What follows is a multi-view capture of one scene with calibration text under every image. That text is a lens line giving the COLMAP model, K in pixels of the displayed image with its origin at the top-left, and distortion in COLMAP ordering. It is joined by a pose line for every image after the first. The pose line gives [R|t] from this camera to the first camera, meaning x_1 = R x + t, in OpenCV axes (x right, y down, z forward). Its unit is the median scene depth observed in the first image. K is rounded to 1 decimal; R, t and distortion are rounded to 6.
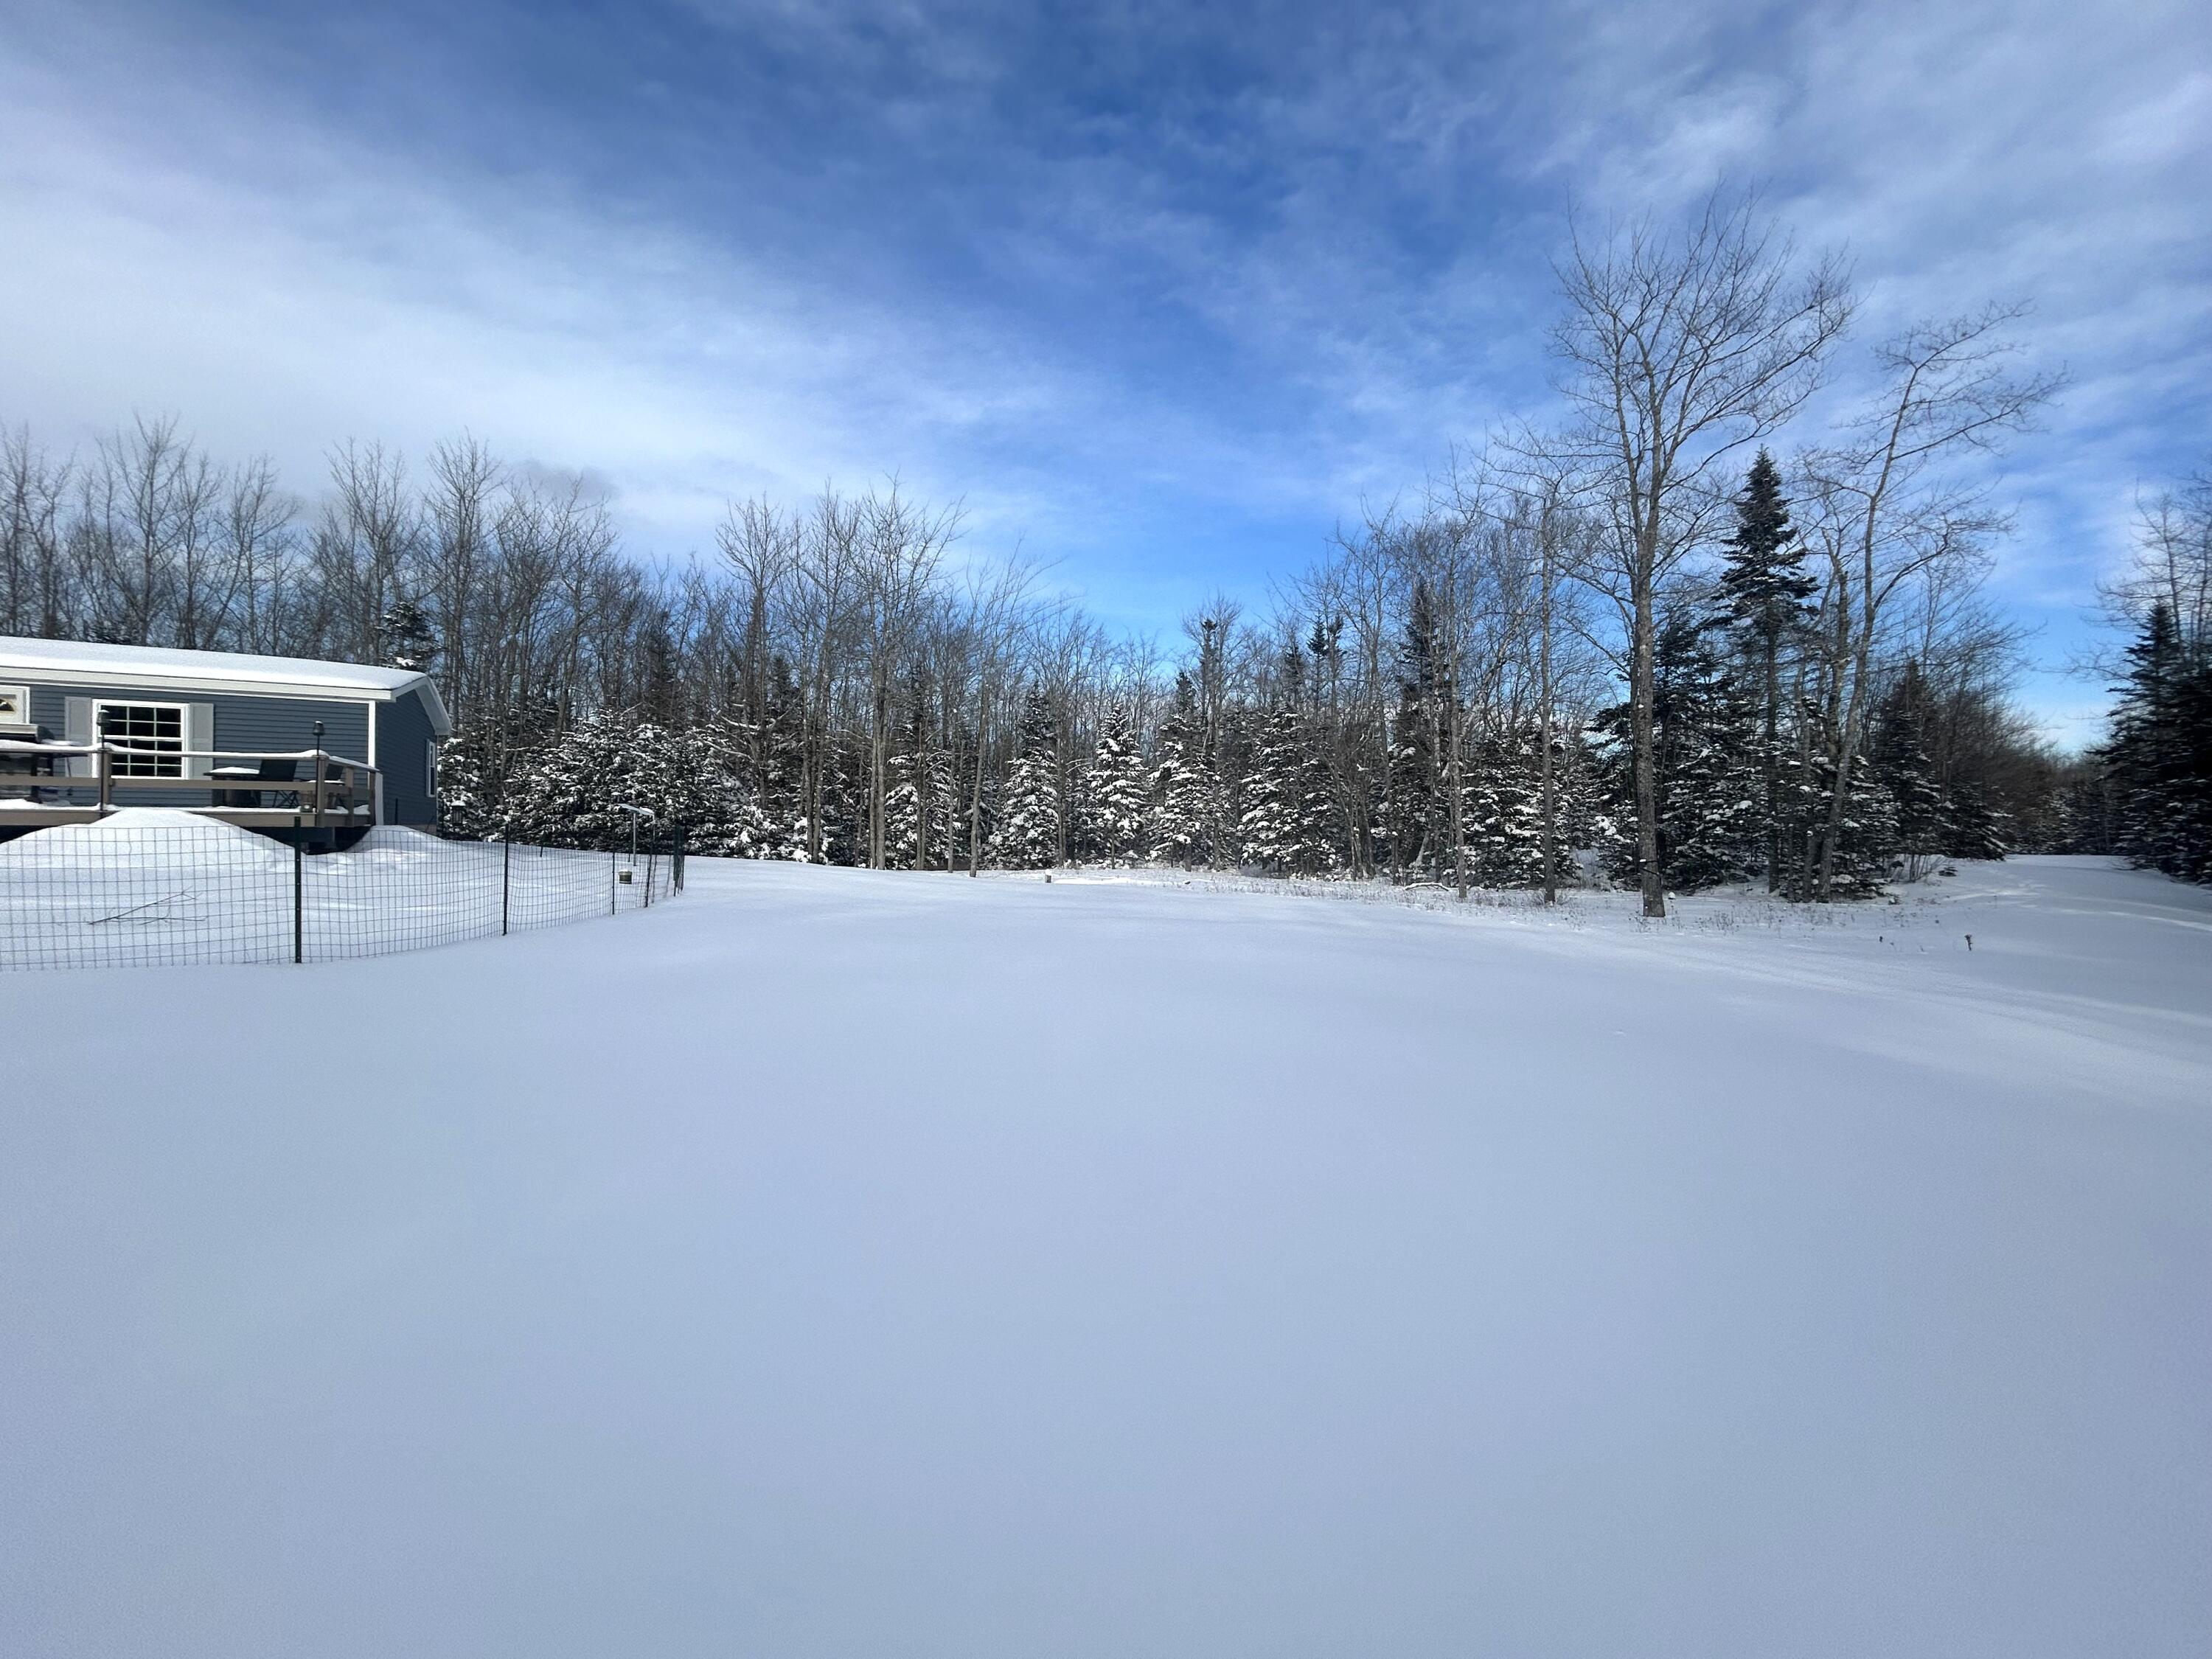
lens RADIAL K [[890.2, 0, 1106.5], [0, 890.2, 841.4], [0, 0, 1]] dist [0.000831, 0.000094]
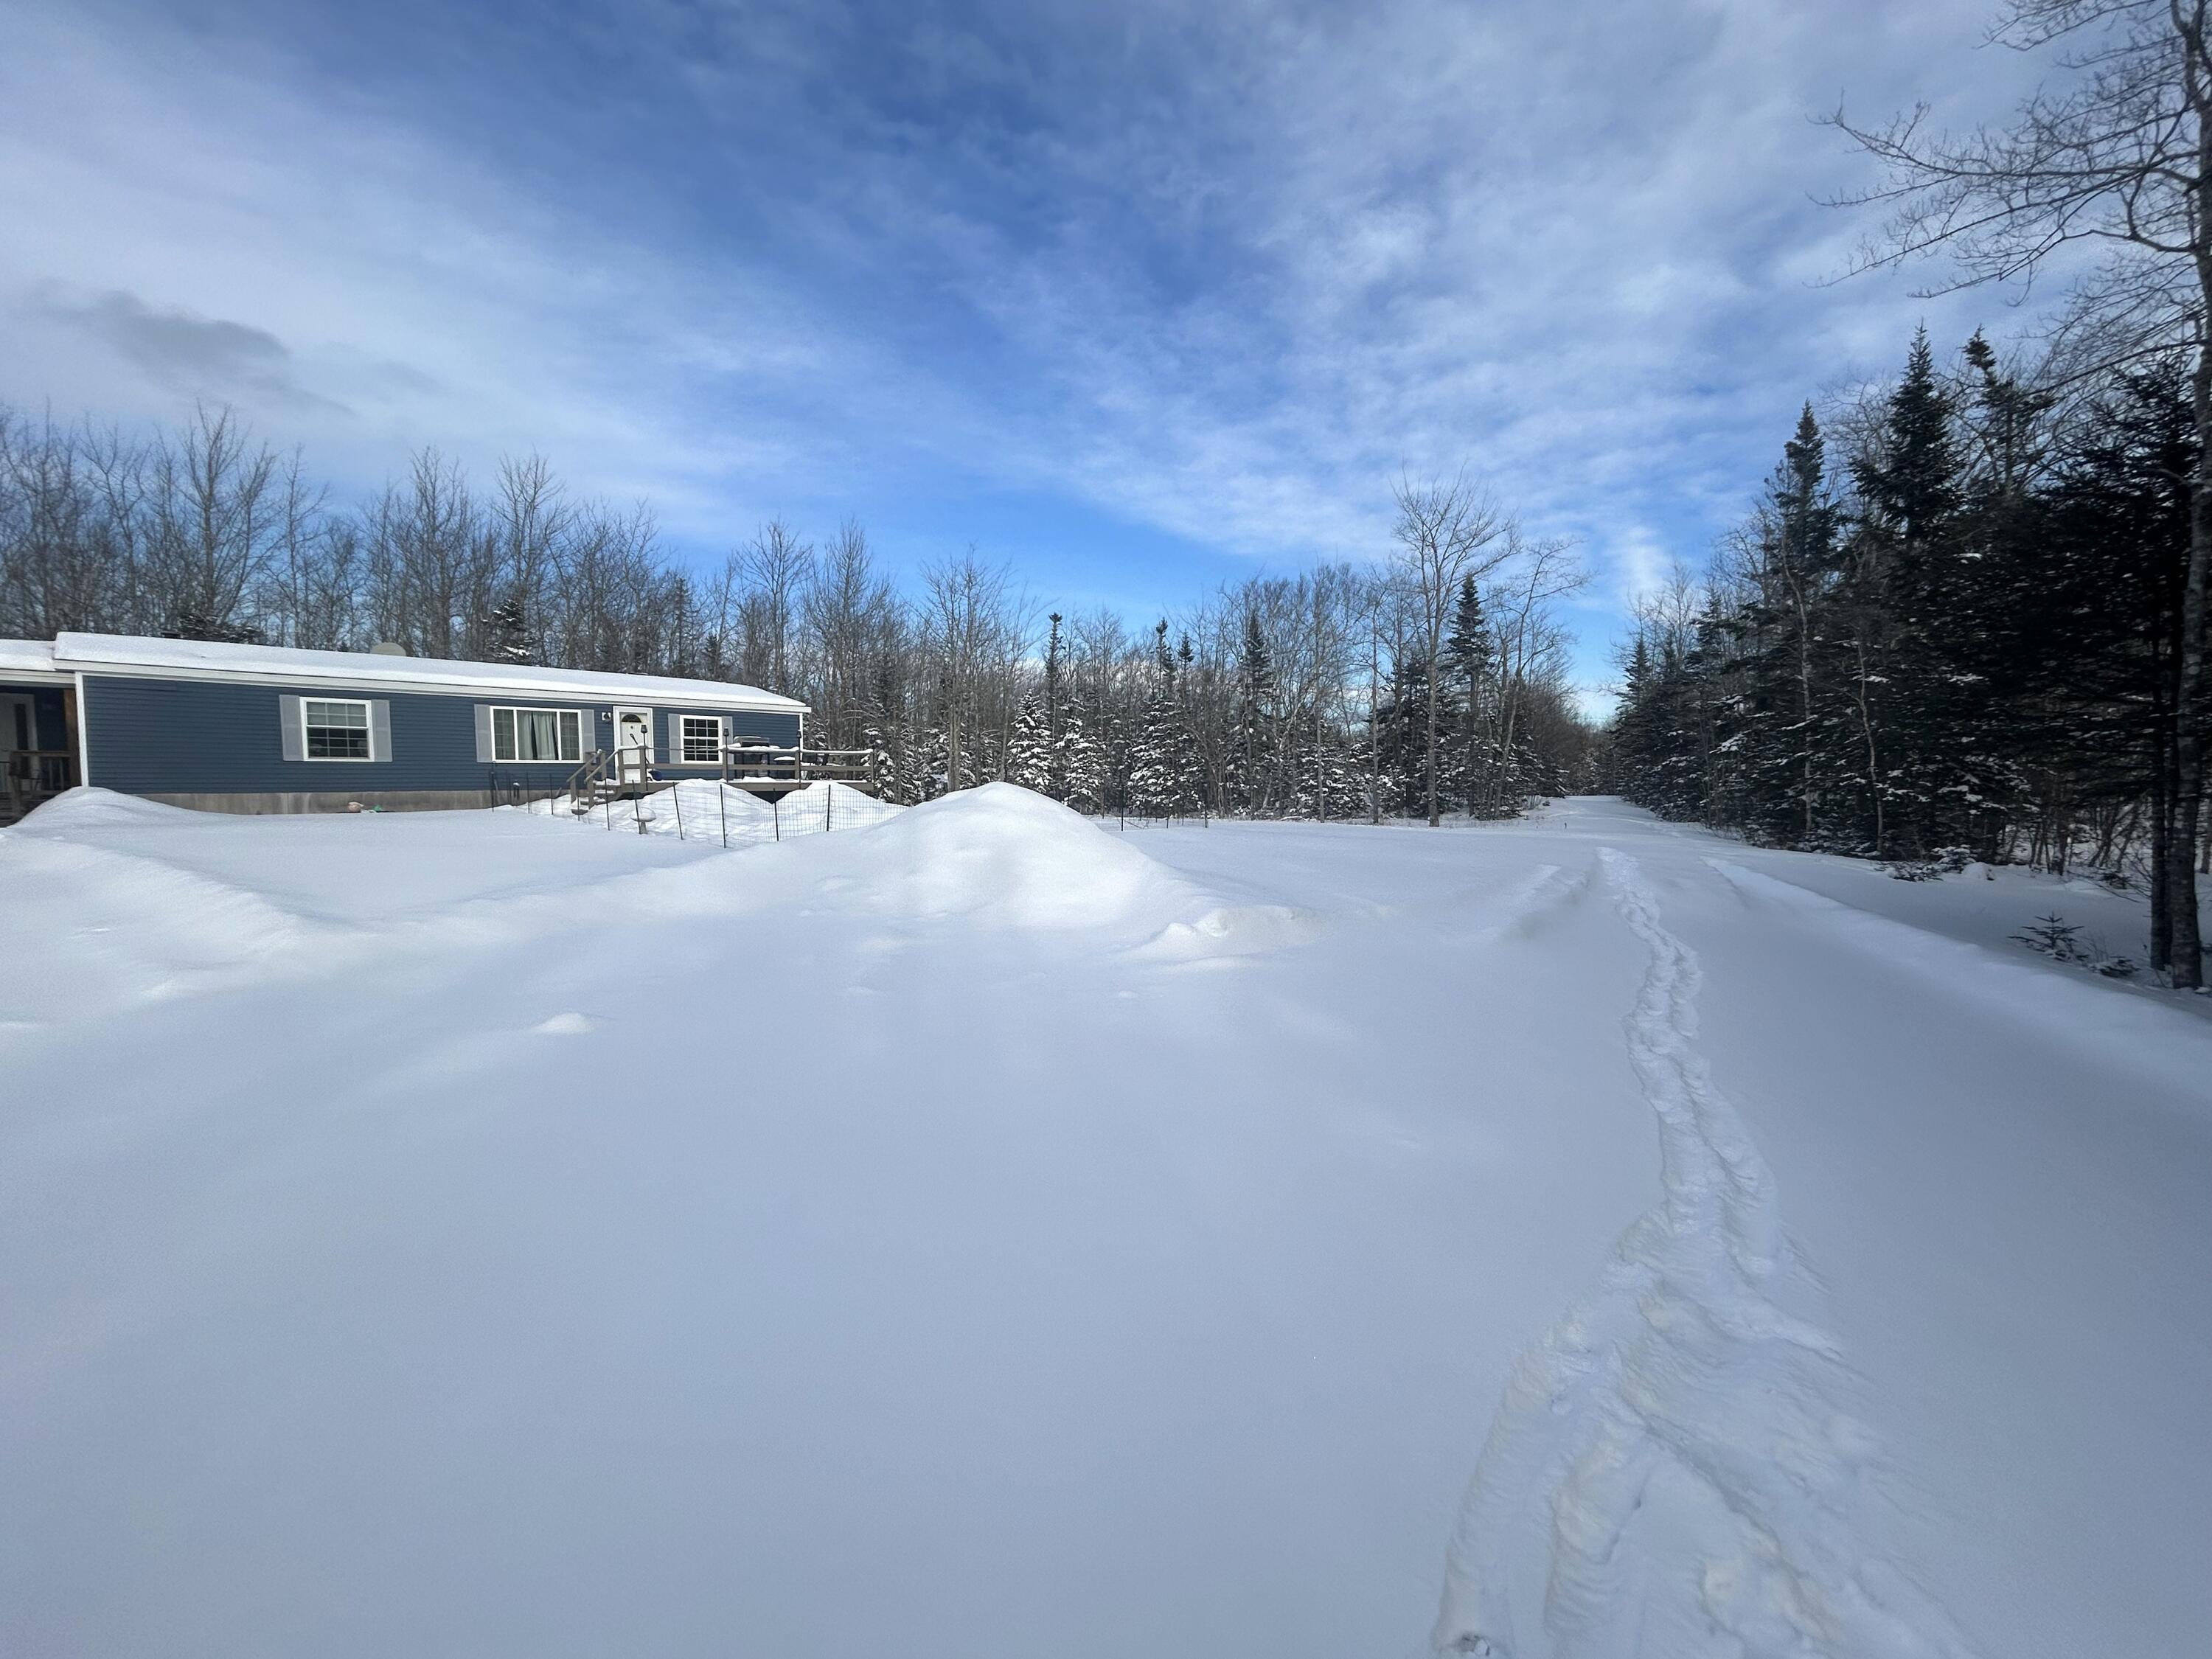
lens RADIAL K [[892.4, 0, 1103.7], [0, 892.4, 825.1], [0, 0, 1]] dist [0.000801, 0.000778]
pose [[0.949296, -0.024098, 0.313460, -0.143365], [0.013648, 0.999277, 0.035489, -0.000285], [-0.314088, -0.029412, 0.948938, -0.132543]]
